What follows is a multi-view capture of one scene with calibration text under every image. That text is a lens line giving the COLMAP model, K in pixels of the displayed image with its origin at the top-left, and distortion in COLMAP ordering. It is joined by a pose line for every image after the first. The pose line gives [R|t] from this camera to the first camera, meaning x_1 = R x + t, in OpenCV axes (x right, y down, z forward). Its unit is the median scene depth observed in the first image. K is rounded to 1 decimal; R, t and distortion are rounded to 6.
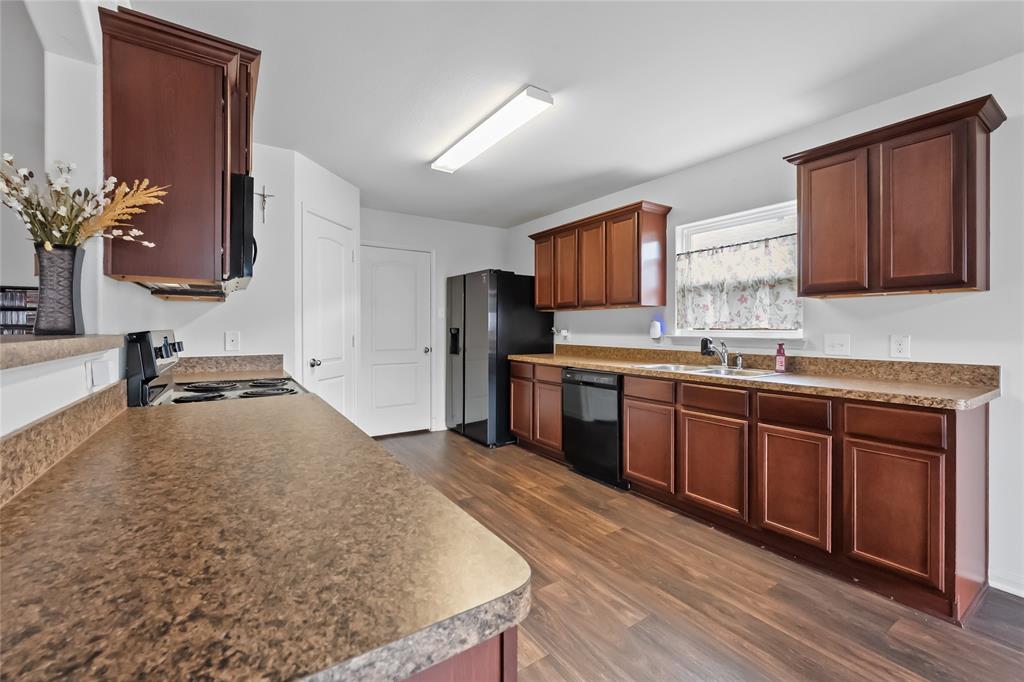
lens RADIAL K [[422.3, 0, 502.0], [0, 422.3, 328.5], [0, 0, 1]] dist [-0.002353, -0.000175]
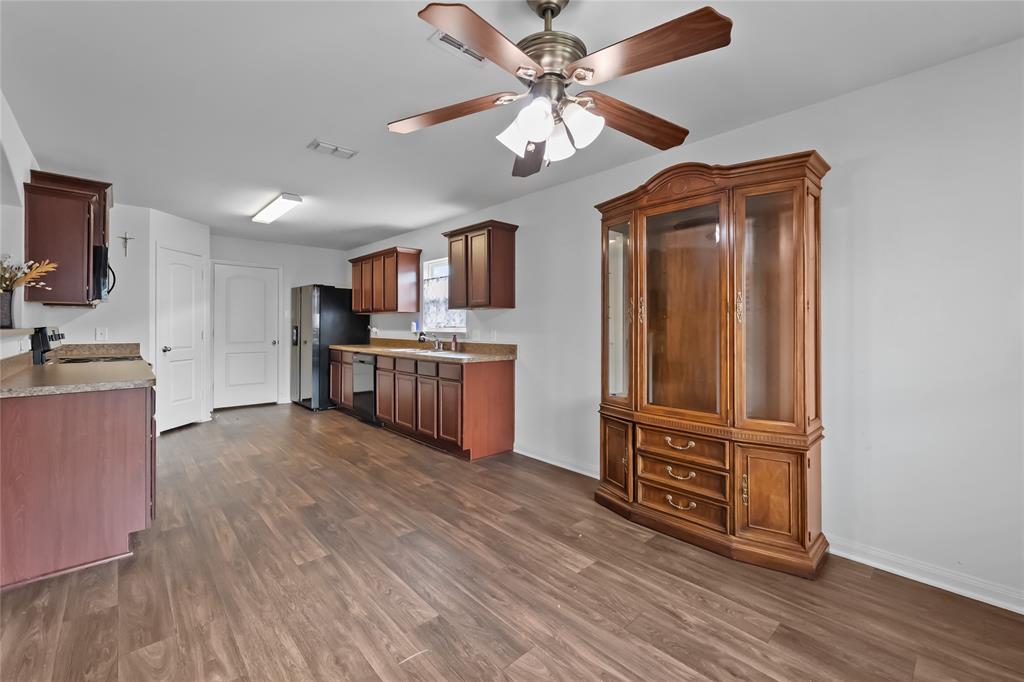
lens RADIAL K [[426.3, 0, 504.8], [0, 426.3, 324.4], [0, 0, 1]] dist [-0.001050, -0.000081]
pose [[0.987343, 0.002936, 0.158575, 0.696714], [-0.002066, 0.999982, -0.005647, 0.000203], [-0.158589, 0.005248, 0.987331, -0.940302]]
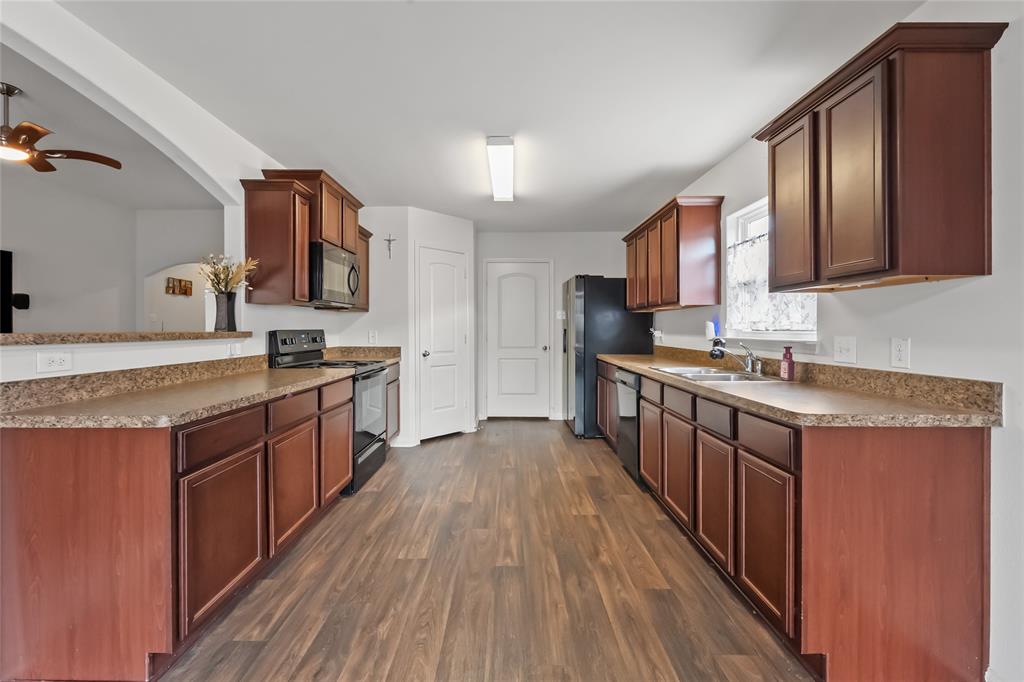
lens RADIAL K [[421.0, 0, 506.7], [0, 421.0, 328.6], [0, 0, 1]] dist [-0.001216, -0.000162]
pose [[0.833867, -0.000285, -0.551966, 0.781549], [-0.000975, 0.999998, -0.001989, 0.001526], [0.551965, 0.002197, 0.833864, -0.024283]]
